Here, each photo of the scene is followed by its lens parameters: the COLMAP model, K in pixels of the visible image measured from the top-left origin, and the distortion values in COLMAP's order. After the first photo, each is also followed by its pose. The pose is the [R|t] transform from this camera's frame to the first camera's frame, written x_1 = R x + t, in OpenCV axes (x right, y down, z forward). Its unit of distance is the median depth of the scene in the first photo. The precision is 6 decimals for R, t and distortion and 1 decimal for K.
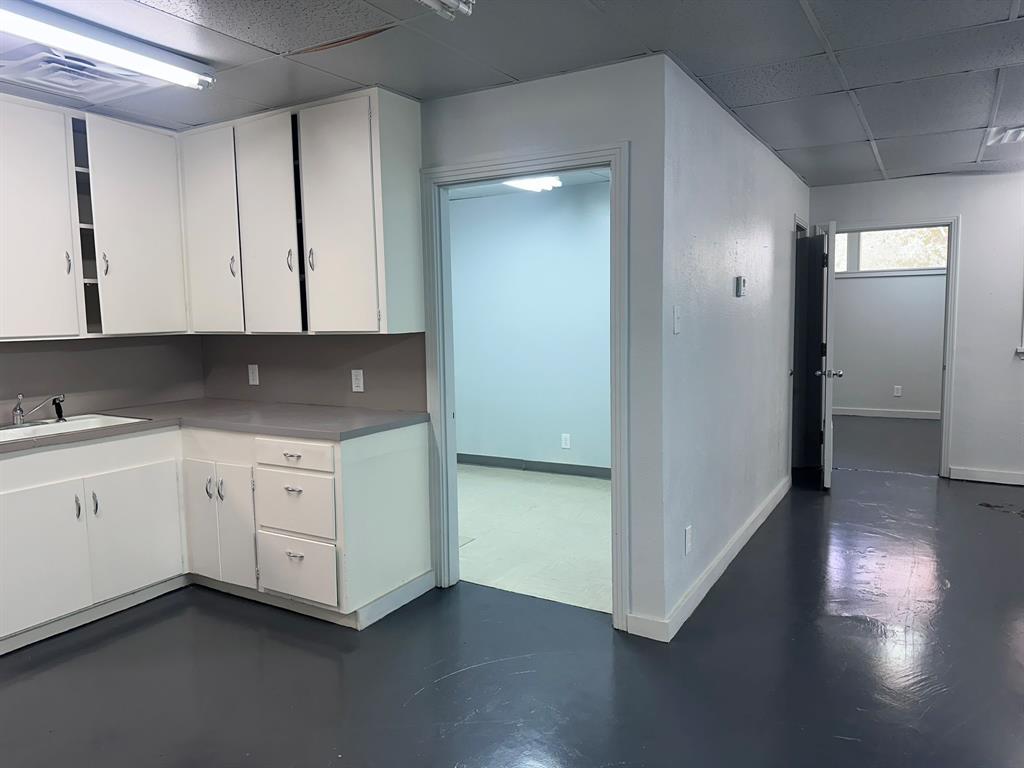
lens RADIAL K [[723.2, 0, 496.8], [0, 723.2, 367.0], [0, 0, 1]] dist [0.081445, -0.082593]
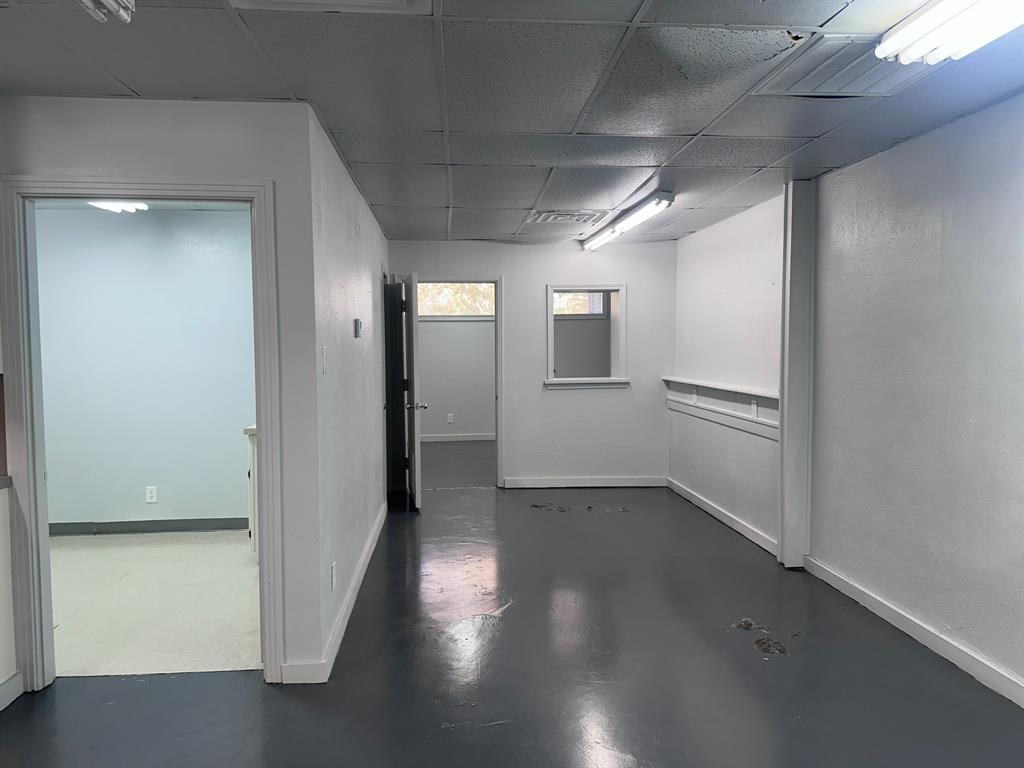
lens RADIAL K [[723.2, 0, 496.8], [0, 723.2, 367.0], [0, 0, 1]] dist [0.081445, -0.082593]
pose [[0.819149, -0.008495, 0.573518, -0.108644], [0.036827, 0.998606, -0.037807, -0.005762], [-0.572397, 0.052090, 0.818320, 0.016694]]
